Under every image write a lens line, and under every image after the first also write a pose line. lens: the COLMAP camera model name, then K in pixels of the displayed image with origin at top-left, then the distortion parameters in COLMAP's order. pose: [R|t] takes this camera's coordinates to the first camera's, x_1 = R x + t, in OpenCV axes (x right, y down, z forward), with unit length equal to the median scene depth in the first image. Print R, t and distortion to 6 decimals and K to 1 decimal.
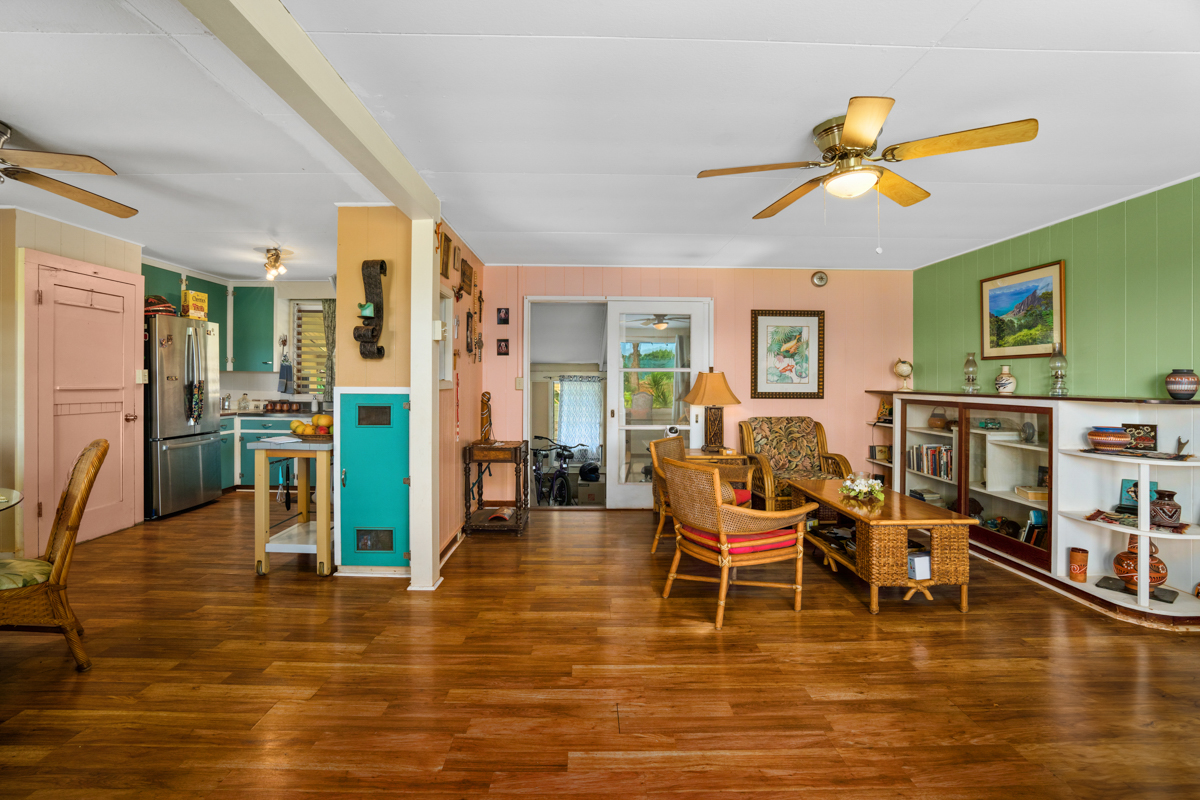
lens RADIAL K [[545.9, 0, 598.6], [0, 545.9, 393.3], [0, 0, 1]] dist [0.000313, 0.000439]
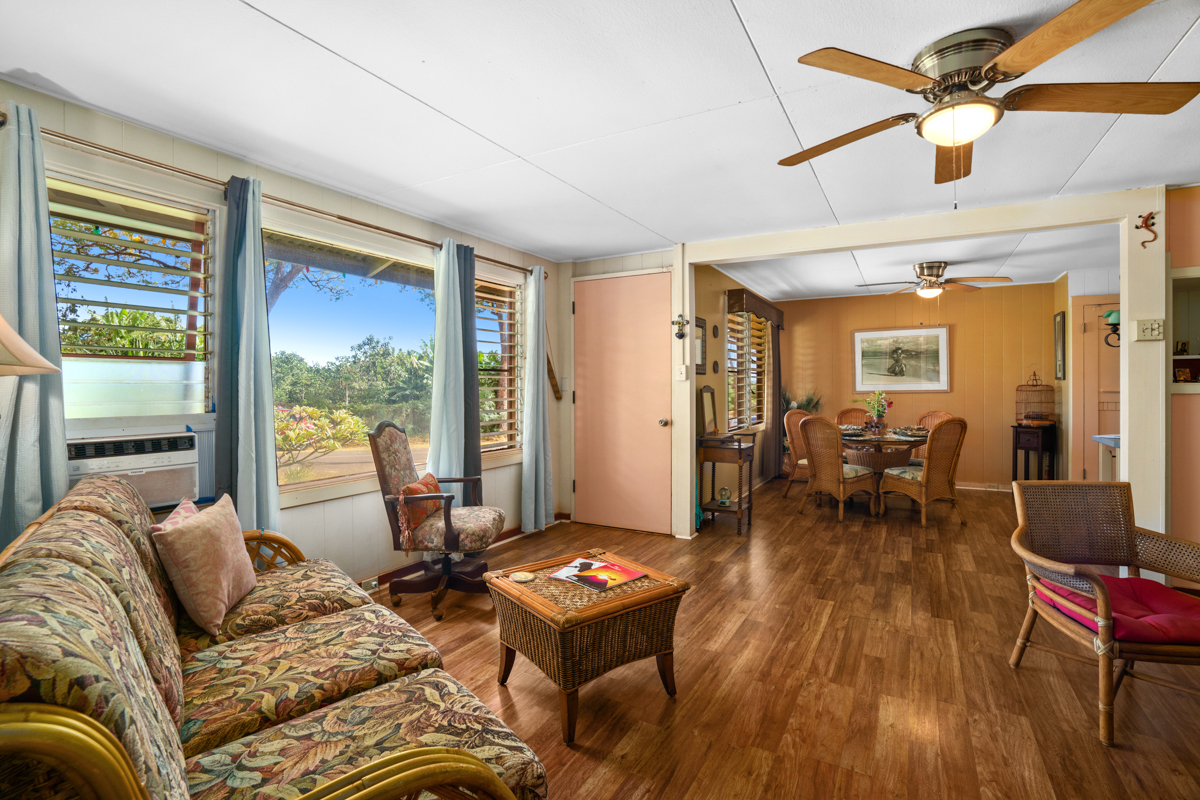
lens RADIAL K [[545.9, 0, 600.2], [0, 545.9, 398.7], [0, 0, 1]] dist [0.000313, 0.000439]
pose [[-0.521740, -0.000858, -0.853104, 1.678097], [-0.011633, 0.999914, 0.006108, 0.032722], [0.853025, 0.013111, -0.521705, 1.203306]]
